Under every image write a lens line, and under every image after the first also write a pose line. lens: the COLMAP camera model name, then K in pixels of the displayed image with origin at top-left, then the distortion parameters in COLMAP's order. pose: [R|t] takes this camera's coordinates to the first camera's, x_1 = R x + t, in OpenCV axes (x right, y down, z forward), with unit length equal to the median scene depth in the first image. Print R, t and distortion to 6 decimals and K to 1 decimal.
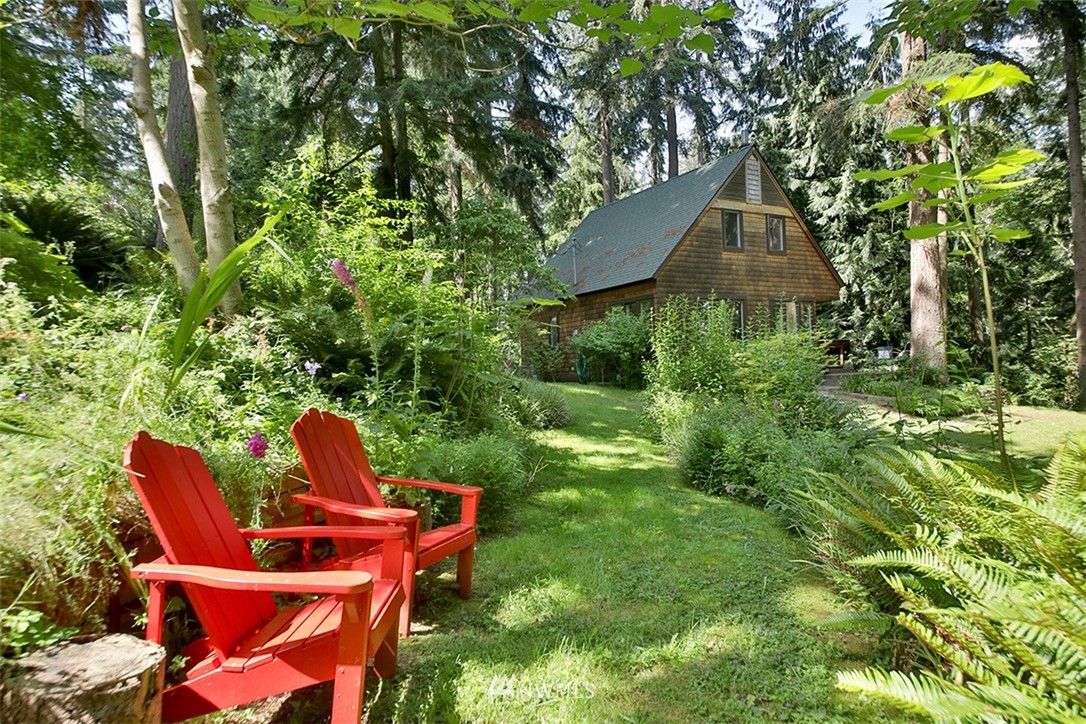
lens RADIAL K [[625.6, 0, 543.0], [0, 625.6, 362.0], [0, 0, 1]] dist [0.054966, -0.054823]
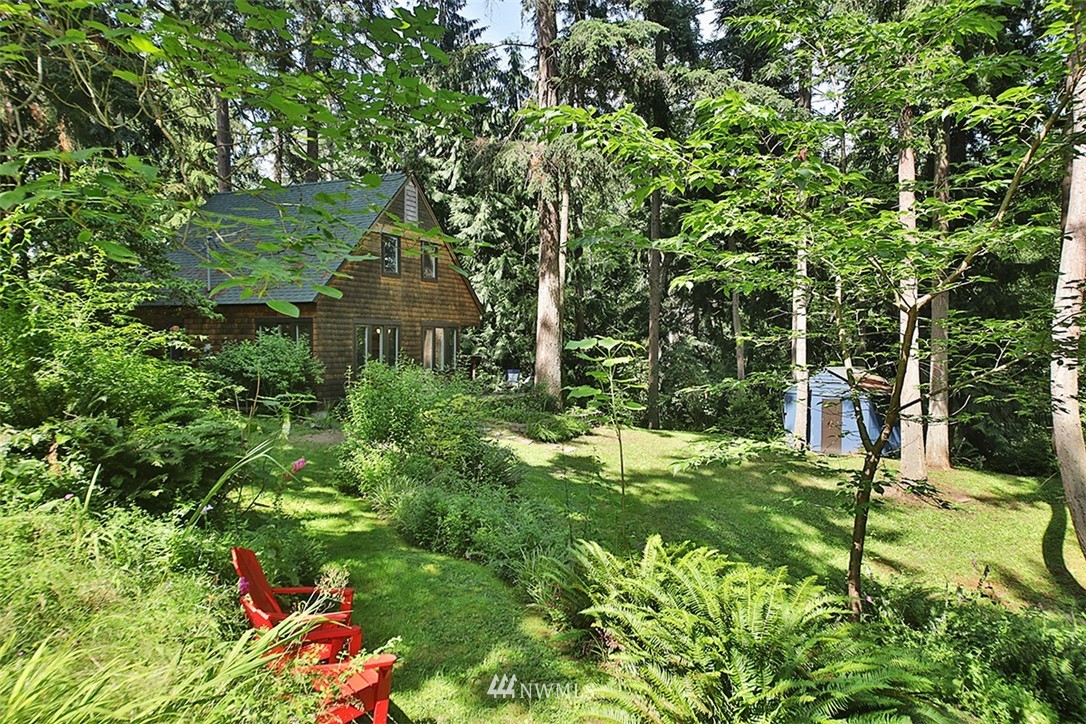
lens RADIAL K [[729.5, 0, 543.0], [0, 729.5, 362.0], [0, 0, 1]] dist [0.062809, 0.000139]
pose [[0.846559, 0.034421, 0.531181, -0.070239], [-0.044789, 0.998974, 0.006647, -0.039301], [-0.530407, -0.029419, 0.847232, -0.076691]]
